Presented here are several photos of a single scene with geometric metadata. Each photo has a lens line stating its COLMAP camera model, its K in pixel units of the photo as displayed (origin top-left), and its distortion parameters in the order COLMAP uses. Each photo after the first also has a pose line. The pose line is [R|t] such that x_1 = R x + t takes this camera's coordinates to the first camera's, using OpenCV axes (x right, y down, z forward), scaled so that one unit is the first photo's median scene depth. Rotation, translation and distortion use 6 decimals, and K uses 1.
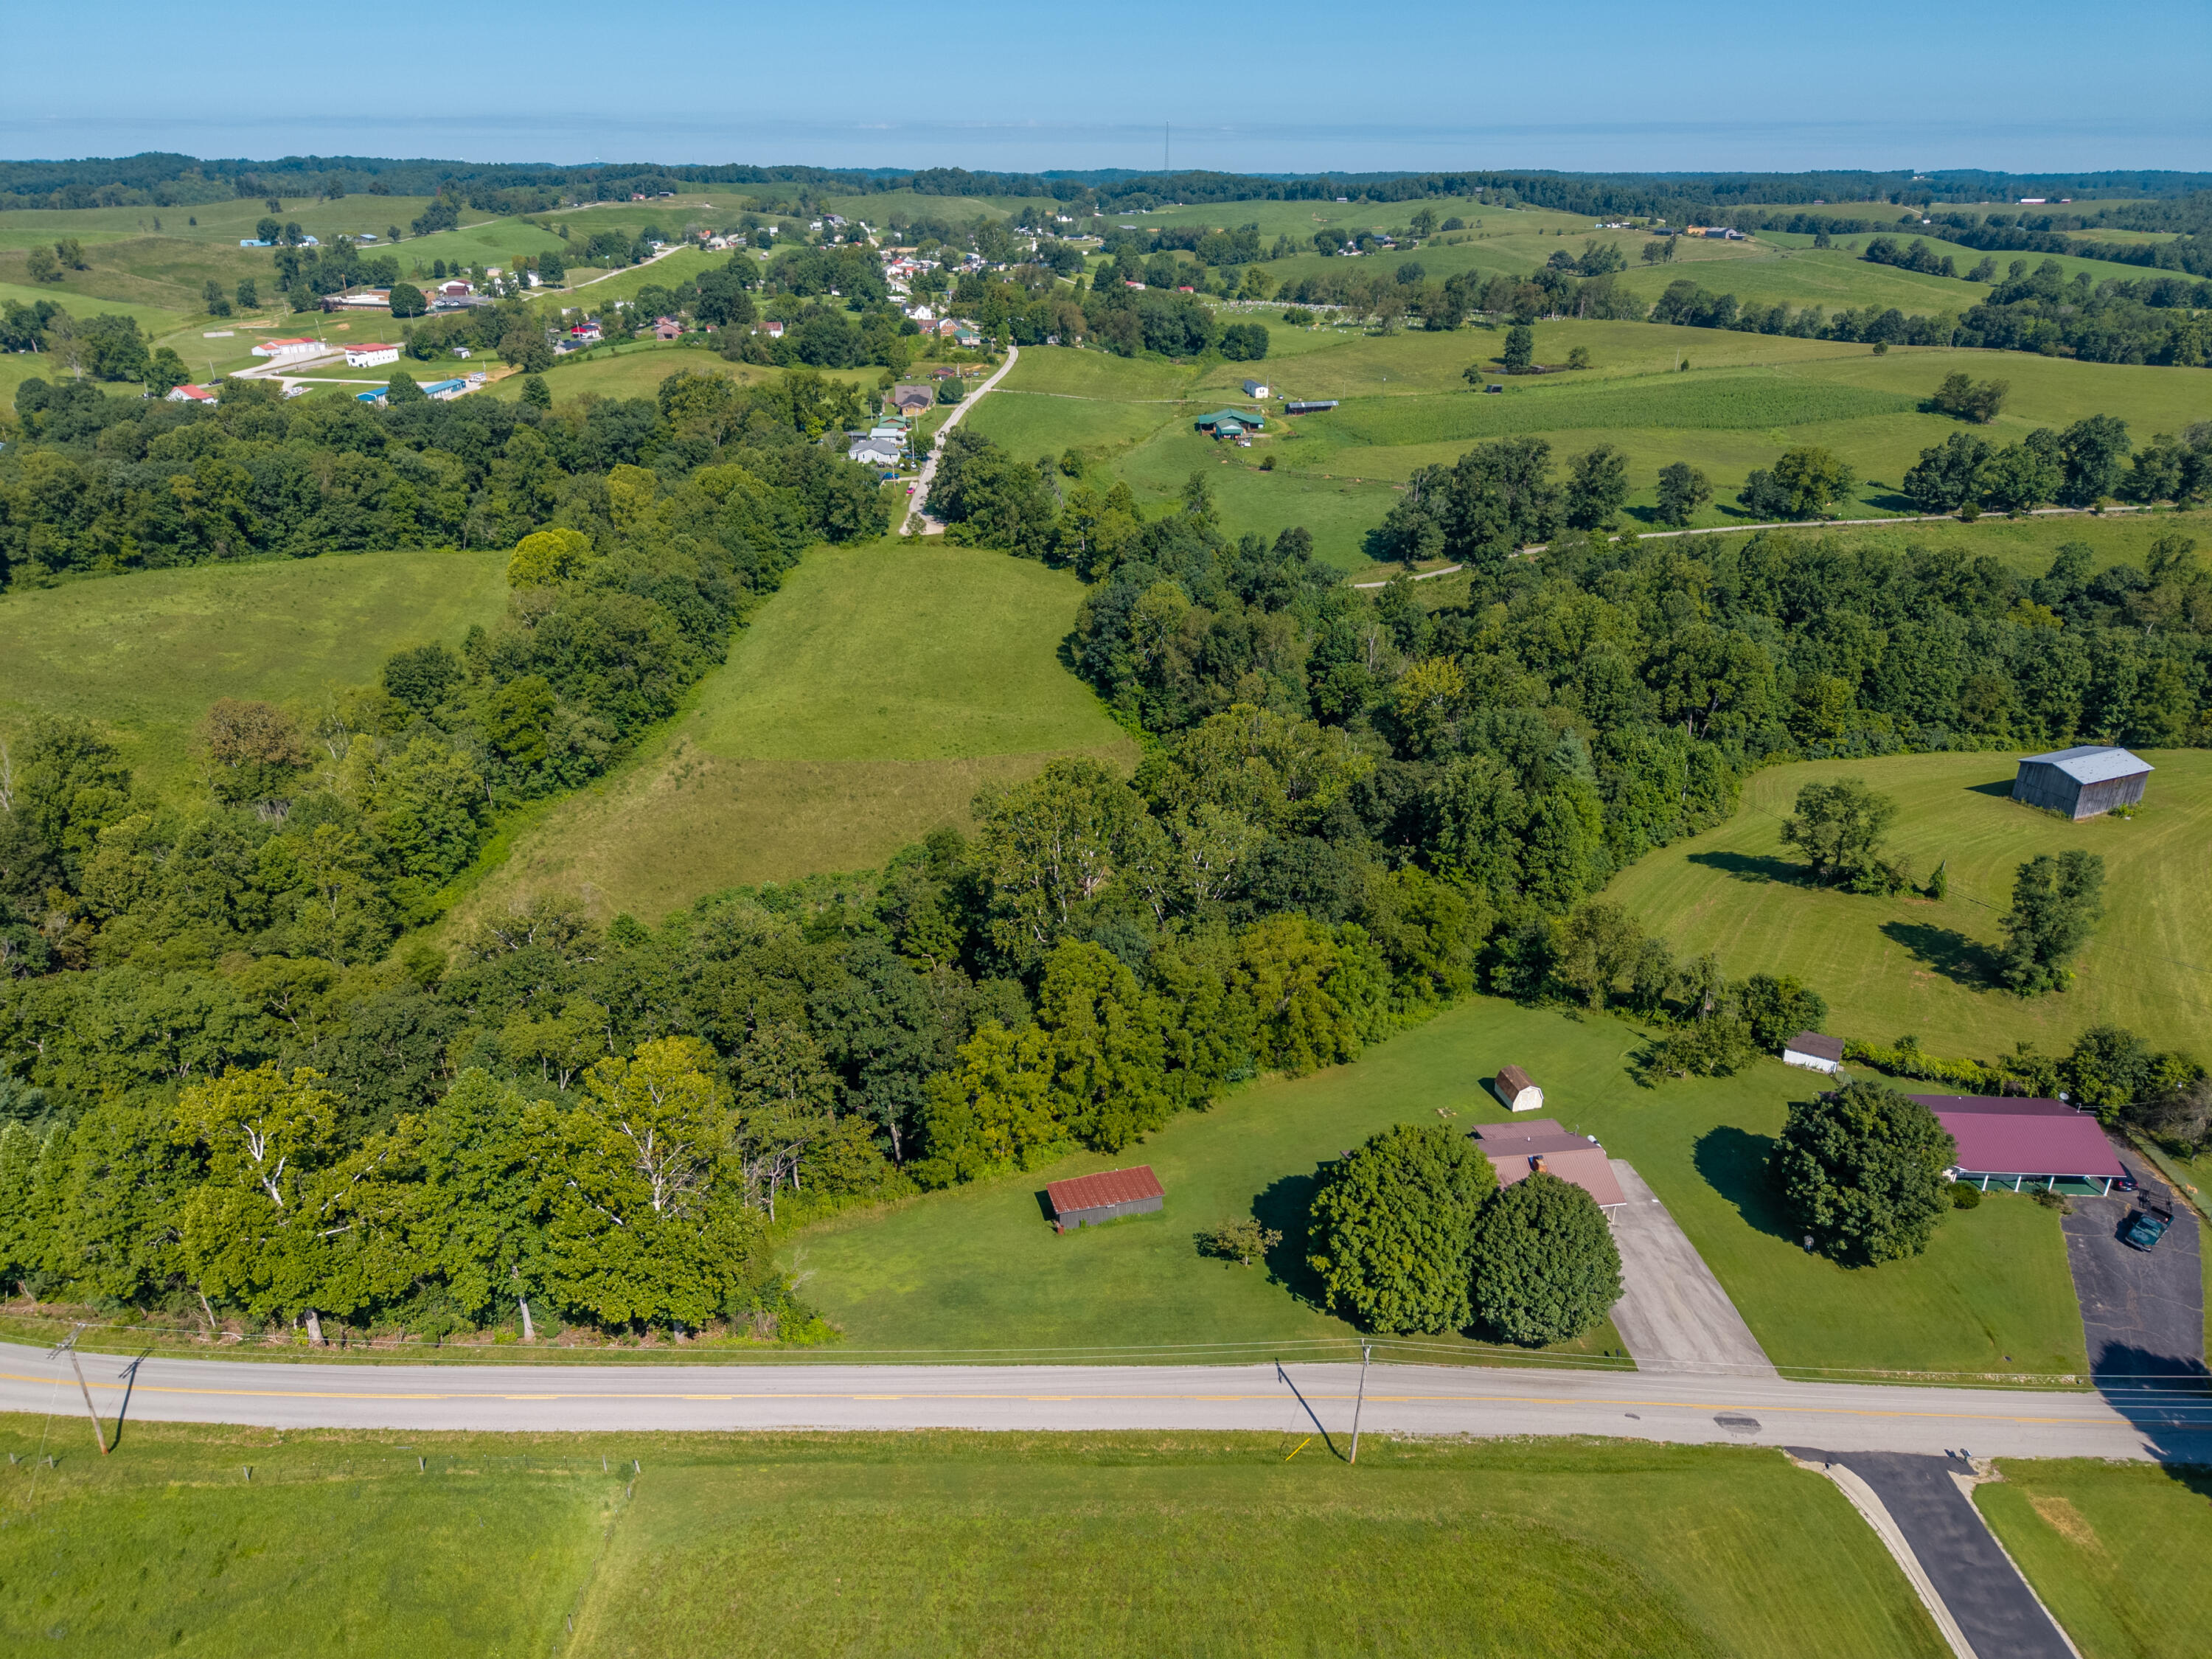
lens RADIAL K [[1489.9, 0, 1100.0], [0, 1489.9, 831.9], [0, 0, 1]] dist [0.031779, -0.032859]
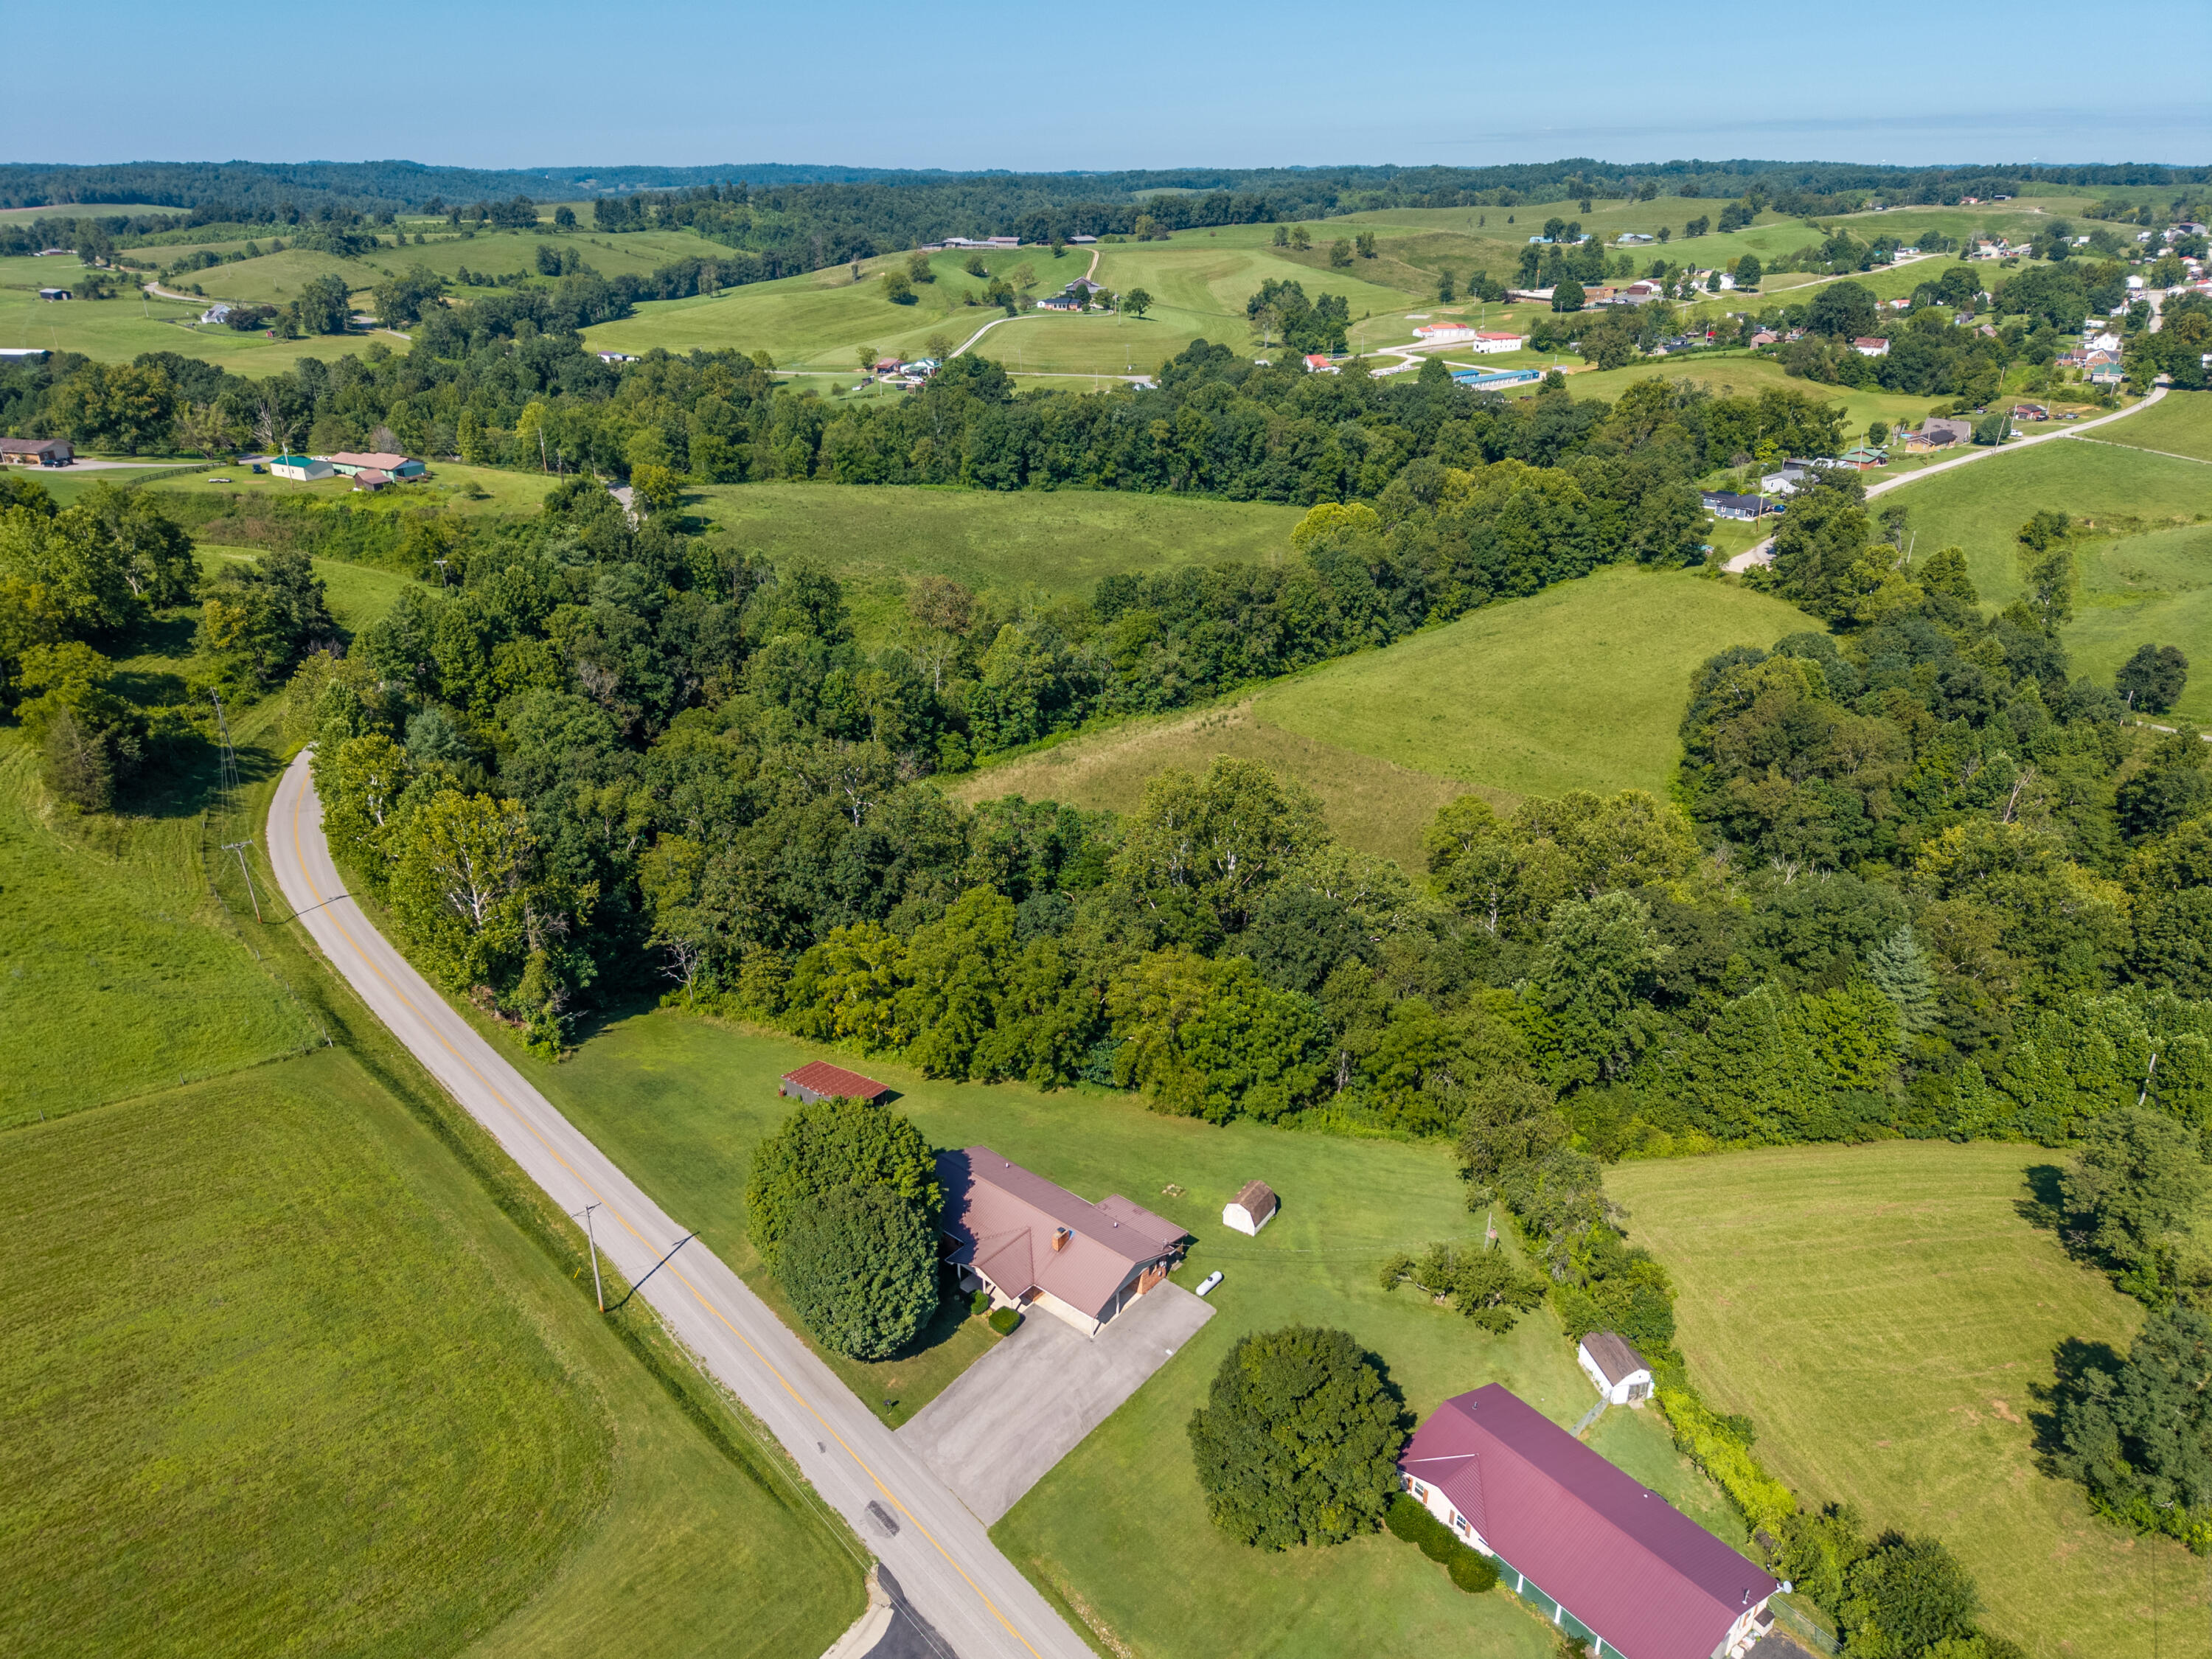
lens RADIAL K [[1489.9, 0, 1100.0], [0, 1489.9, 831.9], [0, 0, 1]] dist [0.031779, -0.032859]
pose [[0.674931, 0.294216, -0.676687, 0.278557], [-0.295340, 0.948120, 0.117658, -0.042308], [0.676197, 0.120442, 0.726809, 0.101721]]
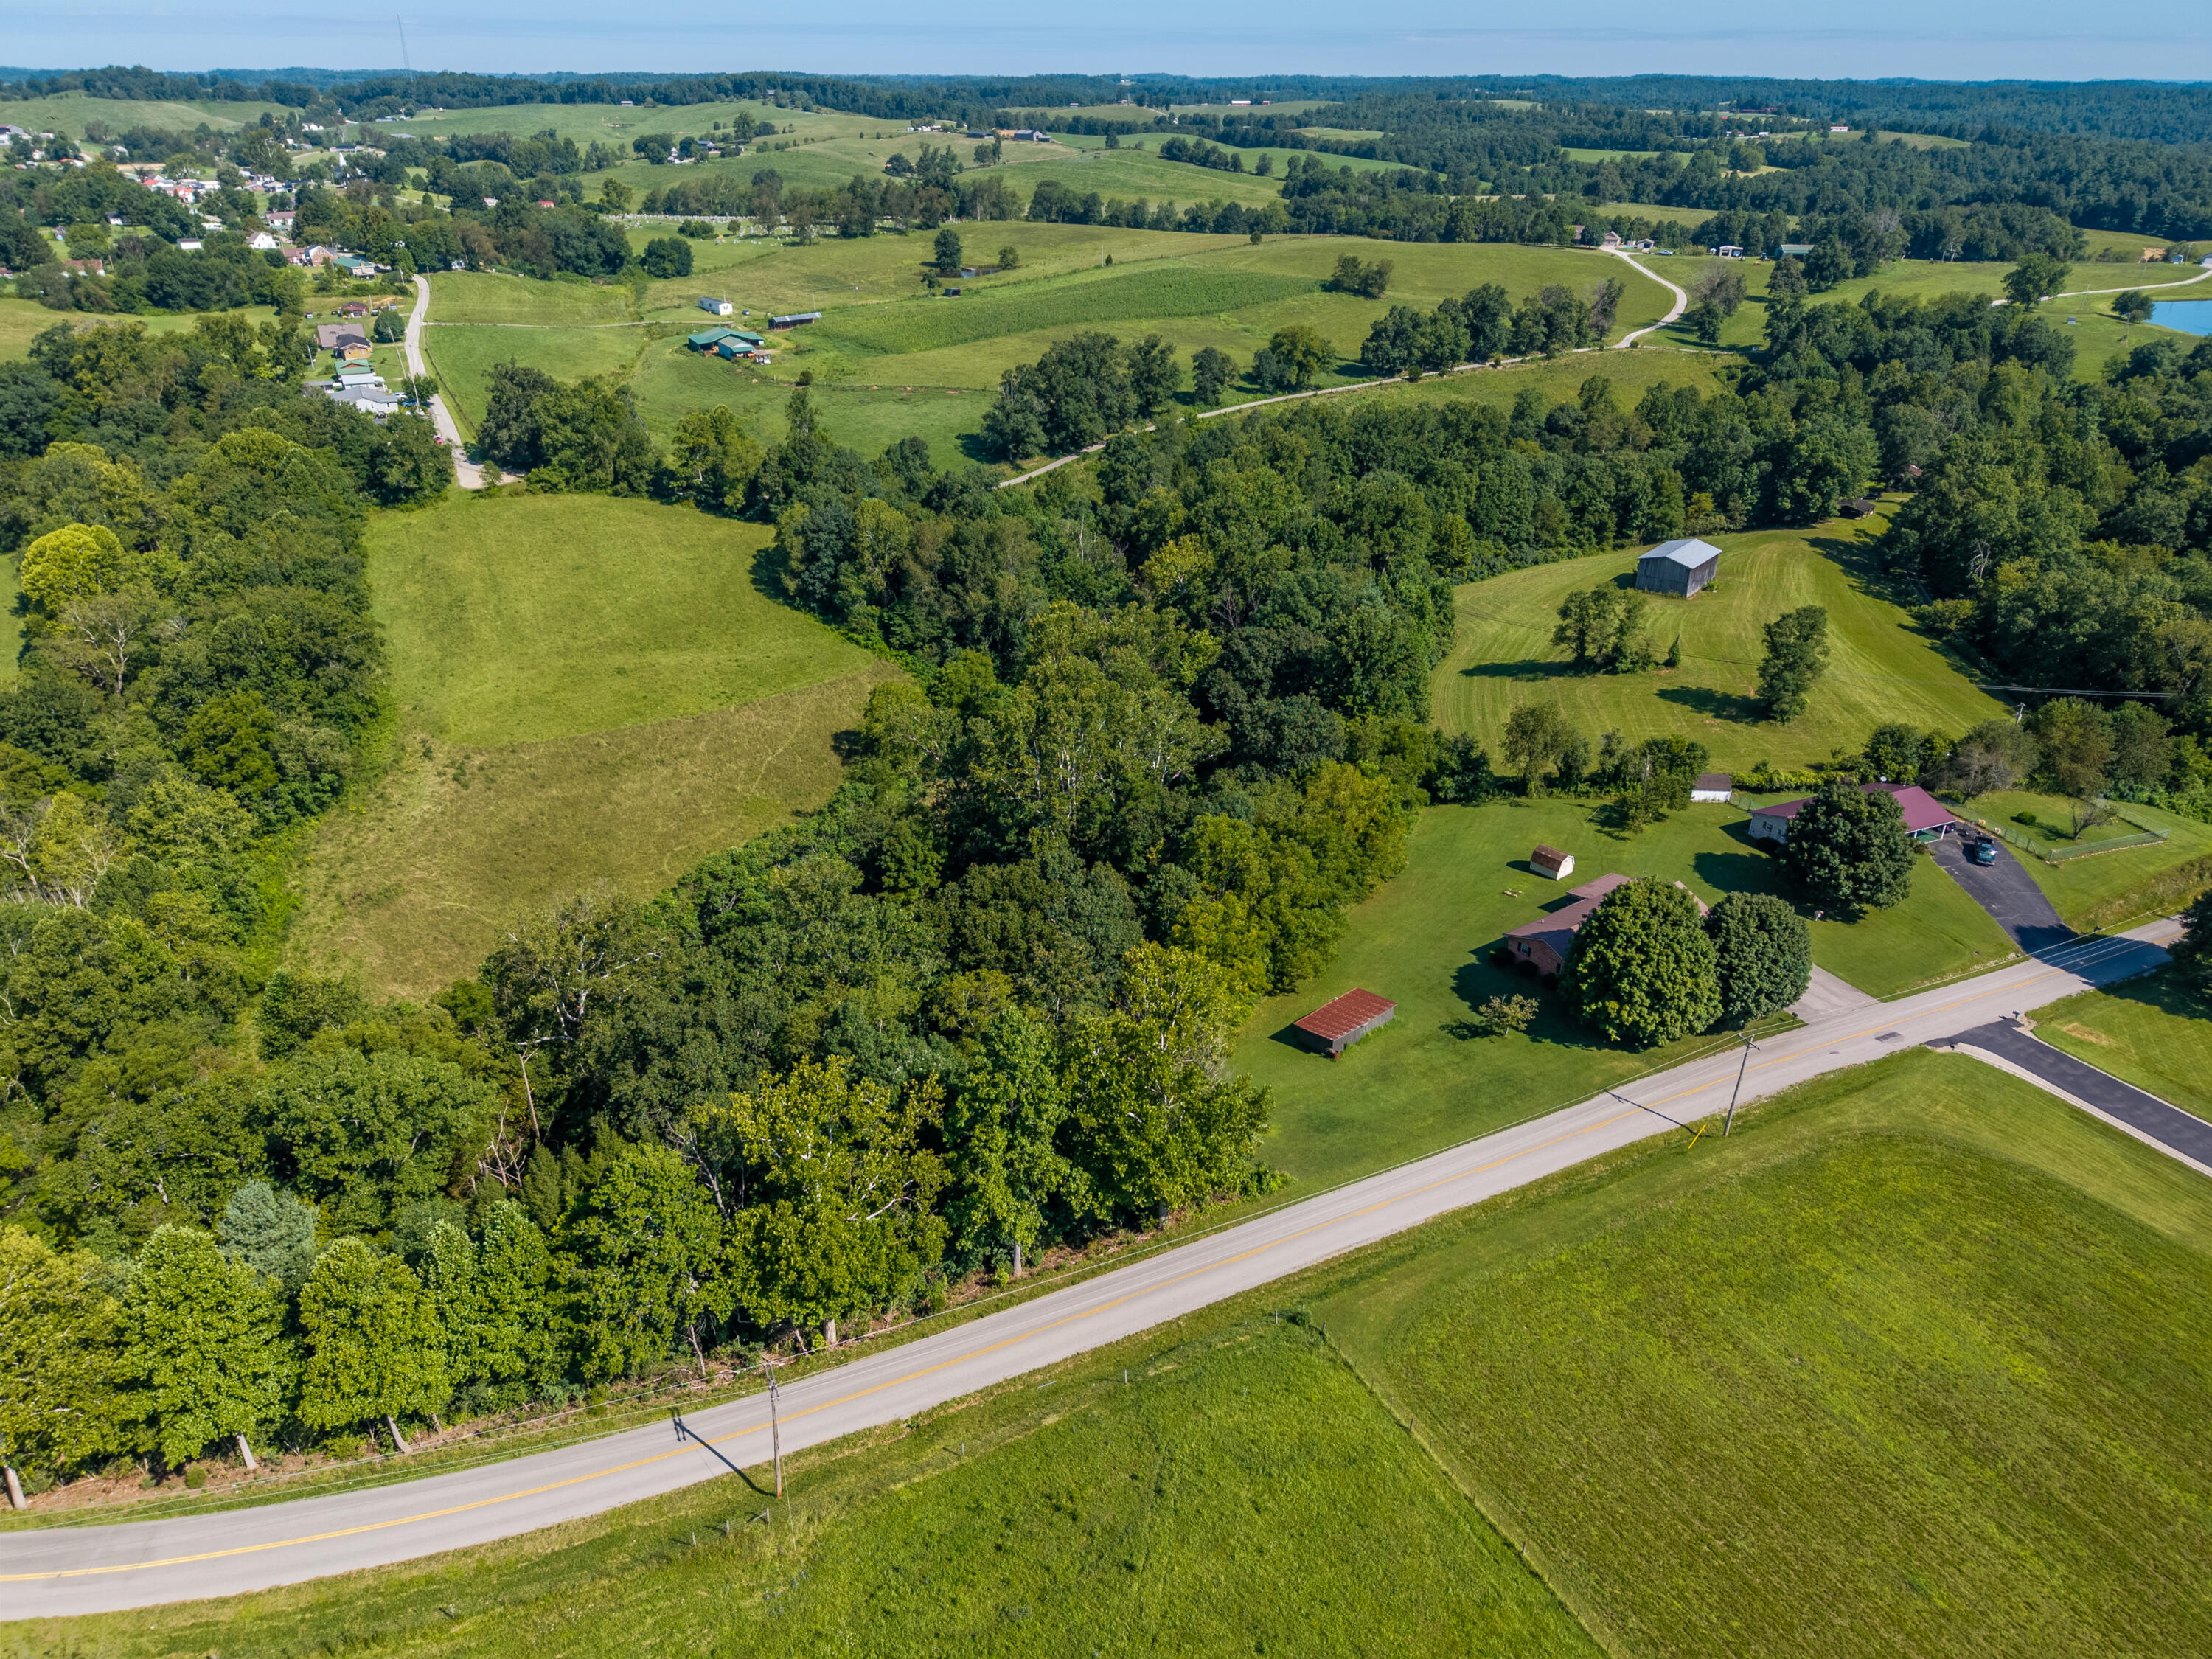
lens RADIAL K [[1503.9, 0, 1106.0], [0, 1503.9, 829.5], [0, 0, 1]] dist [0.004550, 0.002664]
pose [[0.893203, -0.200718, 0.402368, -0.194390], [0.180217, 0.979627, 0.088621, -0.009664], [-0.411958, -0.006643, 0.911179, 0.016033]]
